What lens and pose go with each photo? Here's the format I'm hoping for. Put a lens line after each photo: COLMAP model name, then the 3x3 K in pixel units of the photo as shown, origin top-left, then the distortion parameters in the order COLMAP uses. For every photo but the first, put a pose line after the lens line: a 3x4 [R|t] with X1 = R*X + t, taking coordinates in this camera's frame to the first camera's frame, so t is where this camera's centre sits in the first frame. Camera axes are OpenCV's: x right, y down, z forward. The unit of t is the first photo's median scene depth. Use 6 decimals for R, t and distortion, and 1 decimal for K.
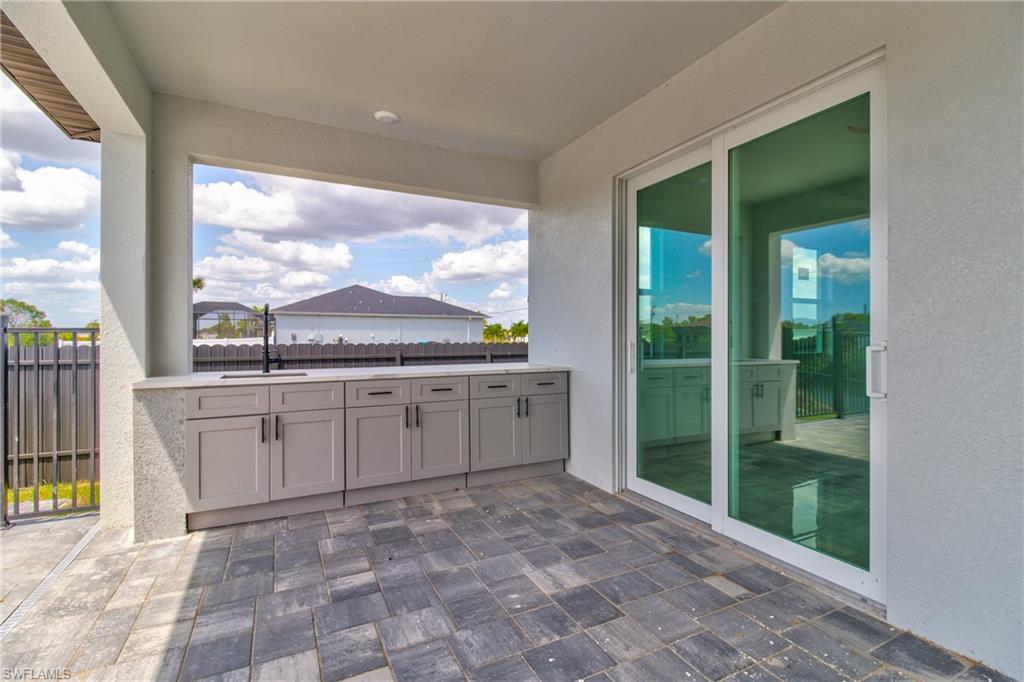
lens RADIAL K [[481.2, 0, 514.9], [0, 481.2, 334.6], [0, 0, 1]] dist [0.002561, 0.000114]
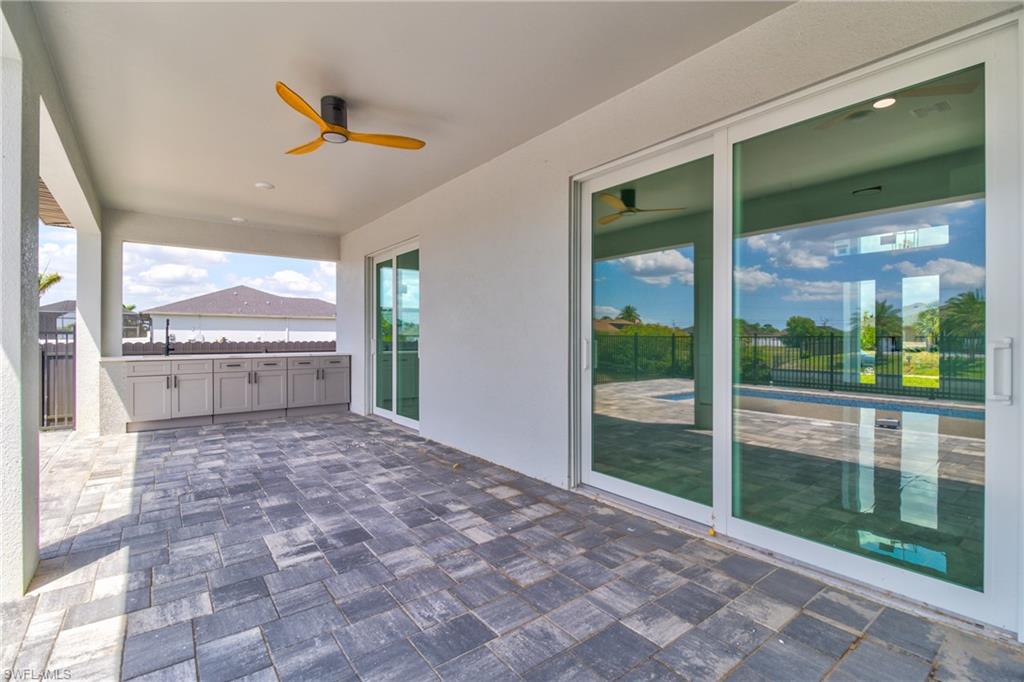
lens RADIAL K [[494.6, 0, 529.9], [0, 494.6, 331.7], [0, 0, 1]] dist [0.001652, -0.000232]
pose [[0.979909, -0.000352, 0.199442, 0.467003], [0.001444, 0.999985, -0.005333, -0.002829], [-0.199437, 0.005514, 0.979895, -1.135312]]
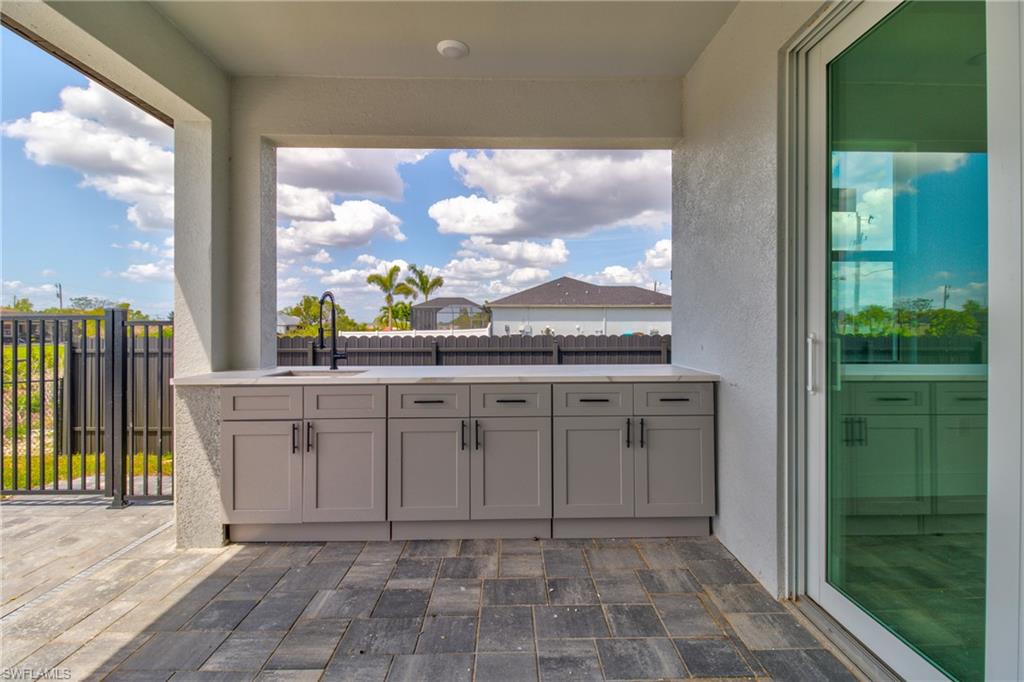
lens RADIAL K [[478.0, 0, 517.6], [0, 478.0, 323.9], [0, 0, 1]] dist [-0.000093, -0.001013]
pose [[0.900160, -0.006237, -0.435514, 0.173627], [0.004488, 0.999977, -0.005045, 0.000710], [0.435535, 0.002587, 0.900168, 0.346173]]
